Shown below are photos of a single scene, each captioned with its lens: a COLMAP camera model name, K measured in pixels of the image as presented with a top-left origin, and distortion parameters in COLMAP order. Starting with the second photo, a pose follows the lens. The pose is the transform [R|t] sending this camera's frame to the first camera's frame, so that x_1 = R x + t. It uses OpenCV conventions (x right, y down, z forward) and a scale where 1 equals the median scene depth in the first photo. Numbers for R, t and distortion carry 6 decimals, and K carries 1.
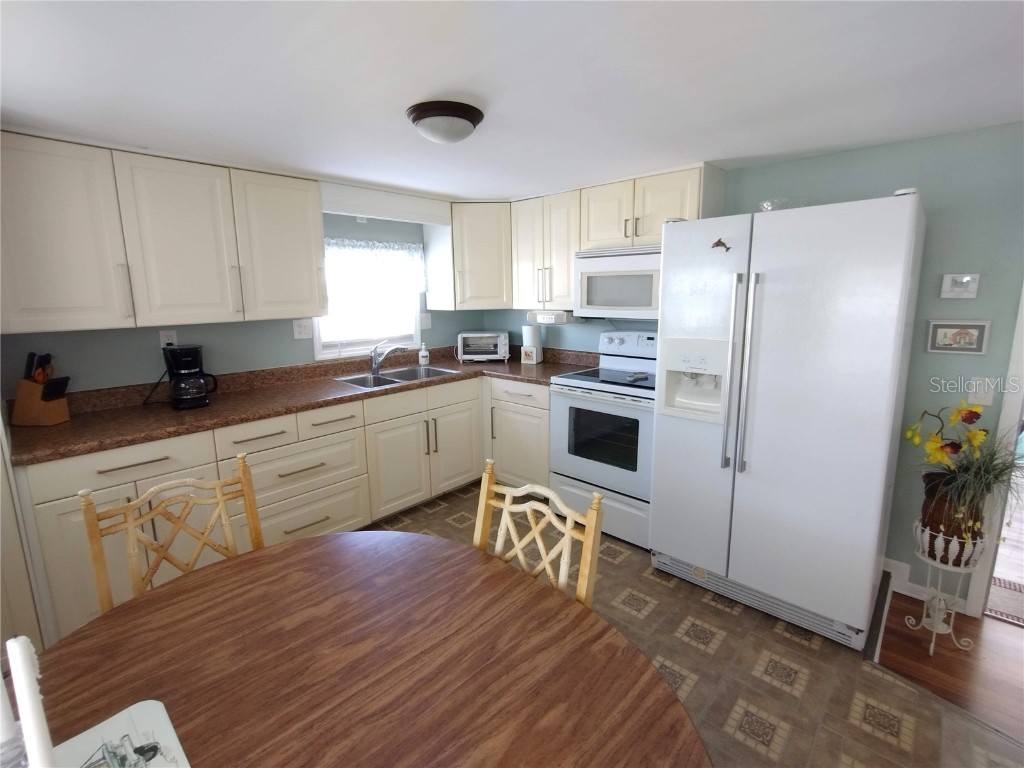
lens RADIAL K [[470.8, 0, 509.0], [0, 470.8, 379.7], [0, 0, 1]] dist [0.004288, -0.000133]
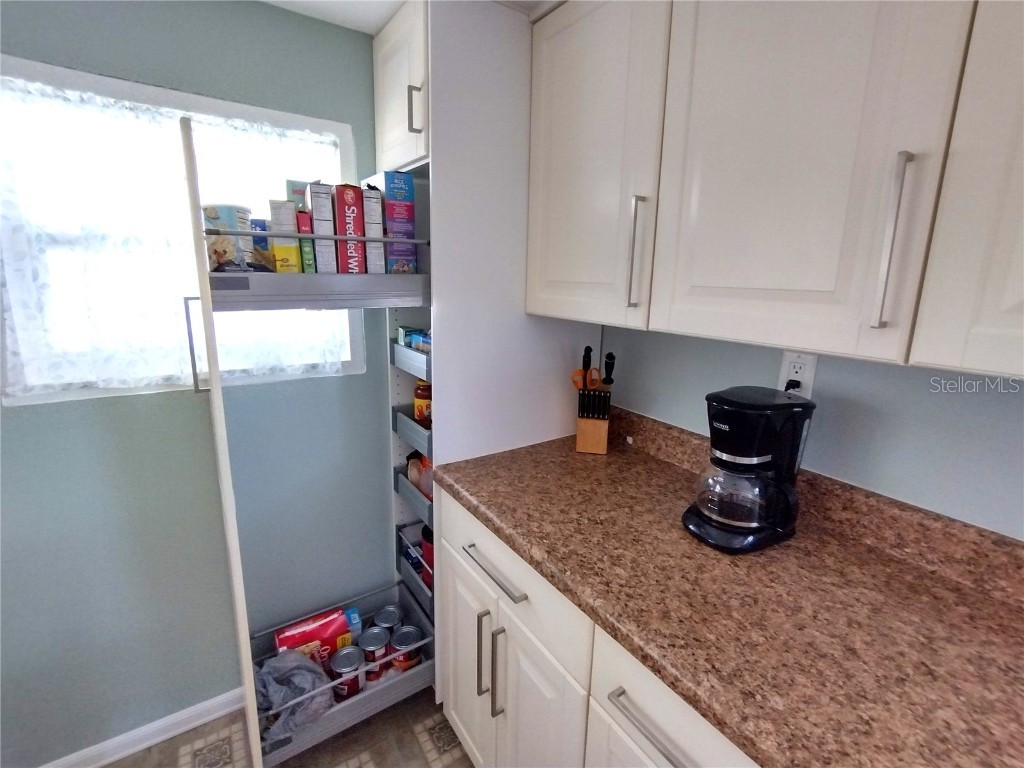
lens RADIAL K [[470.8, 0, 511.6], [0, 470.8, 376.4], [0, 0, 1]] dist [0.004288, -0.000133]
pose [[-0.231679, 0.208995, -0.950077, -0.278218], [-0.199960, 0.945563, 0.256763, -0.149232], [0.952019, 0.249464, -0.177276, 0.900445]]
